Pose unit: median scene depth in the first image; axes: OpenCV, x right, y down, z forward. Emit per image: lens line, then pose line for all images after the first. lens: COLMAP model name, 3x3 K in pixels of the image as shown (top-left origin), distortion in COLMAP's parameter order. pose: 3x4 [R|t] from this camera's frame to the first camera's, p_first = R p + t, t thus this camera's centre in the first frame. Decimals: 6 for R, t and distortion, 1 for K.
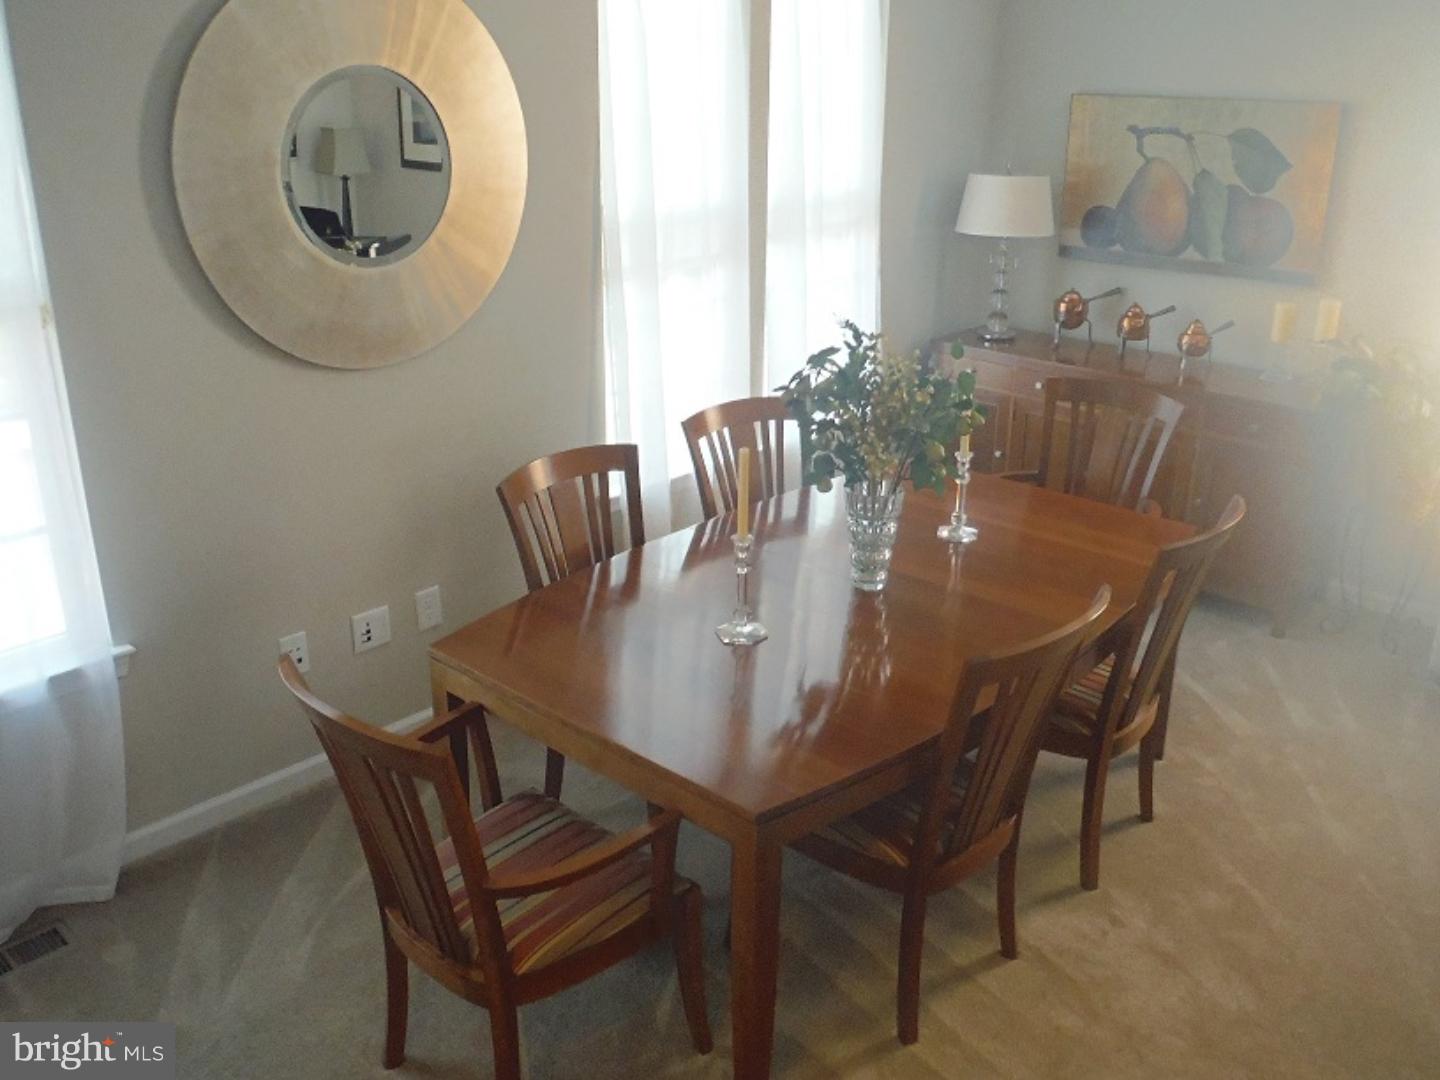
lens RADIAL K [[951.1, 0, 702.9], [0, 951.1, 554.2], [0, 0, 1]] dist [-0.048644, -0.000267]
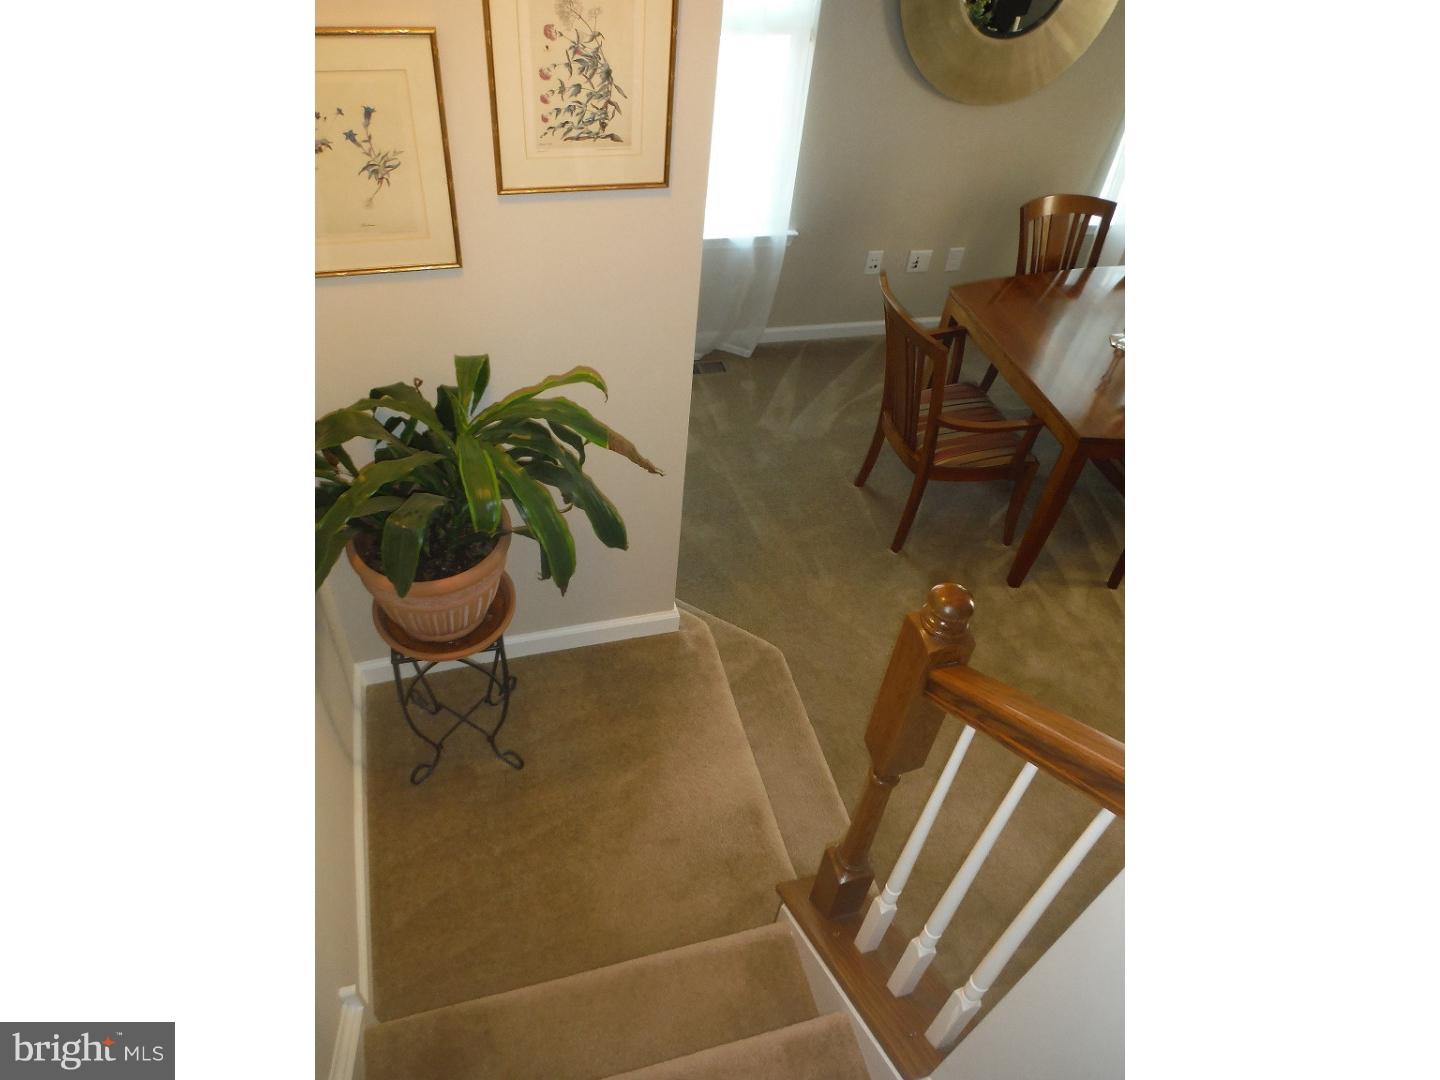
lens RADIAL K [[951.1, 0, 702.9], [0, 951.1, 554.2], [0, 0, 1]] dist [-0.048644, -0.000267]
pose [[0.850387, 0.422299, -0.313855, 0.084632], [-0.251194, 0.849984, 0.463065, -0.180547], [0.462324, -0.314946, 0.828894, -0.842746]]
